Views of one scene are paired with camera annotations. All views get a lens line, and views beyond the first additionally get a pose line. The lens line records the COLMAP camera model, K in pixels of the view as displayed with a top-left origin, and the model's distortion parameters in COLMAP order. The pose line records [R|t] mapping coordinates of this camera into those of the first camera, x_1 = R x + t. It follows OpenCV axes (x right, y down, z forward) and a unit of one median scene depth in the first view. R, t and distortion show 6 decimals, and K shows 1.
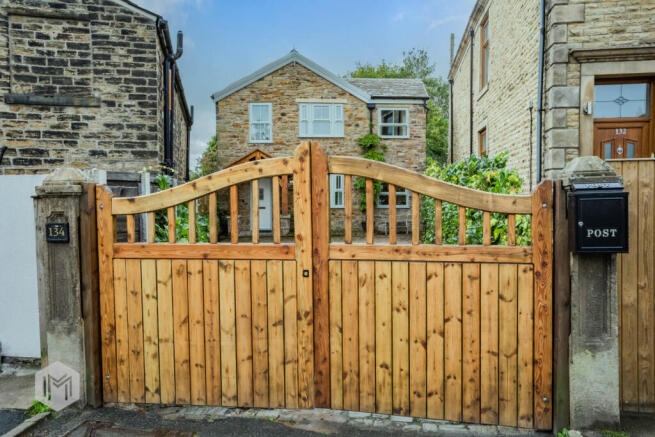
lens RADIAL K [[528.7, 0, 327.2], [0, 528.7, 218.5], [0, 0, 1]] dist [-0.001212, -0.000049]
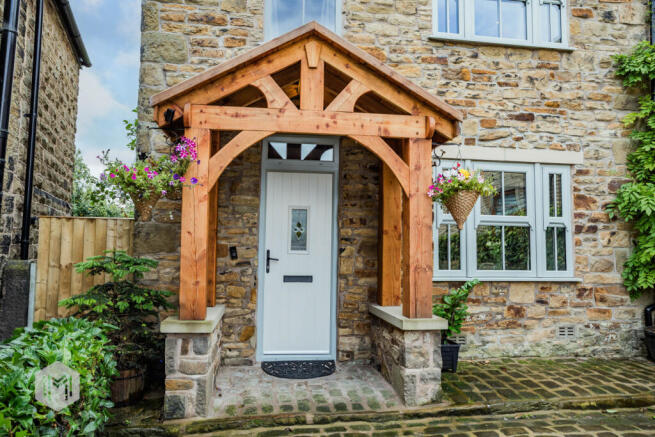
lens RADIAL K [[489.8, 0, 327.8], [0, 489.8, 219.0], [0, 0, 1]] dist [-0.004599, -0.001091]
pose [[0.994503, 0.021687, 0.102437, -0.136265], [-0.010322, 0.993855, -0.110205, -0.023062], [-0.104198, 0.108542, 0.988616, 0.742043]]
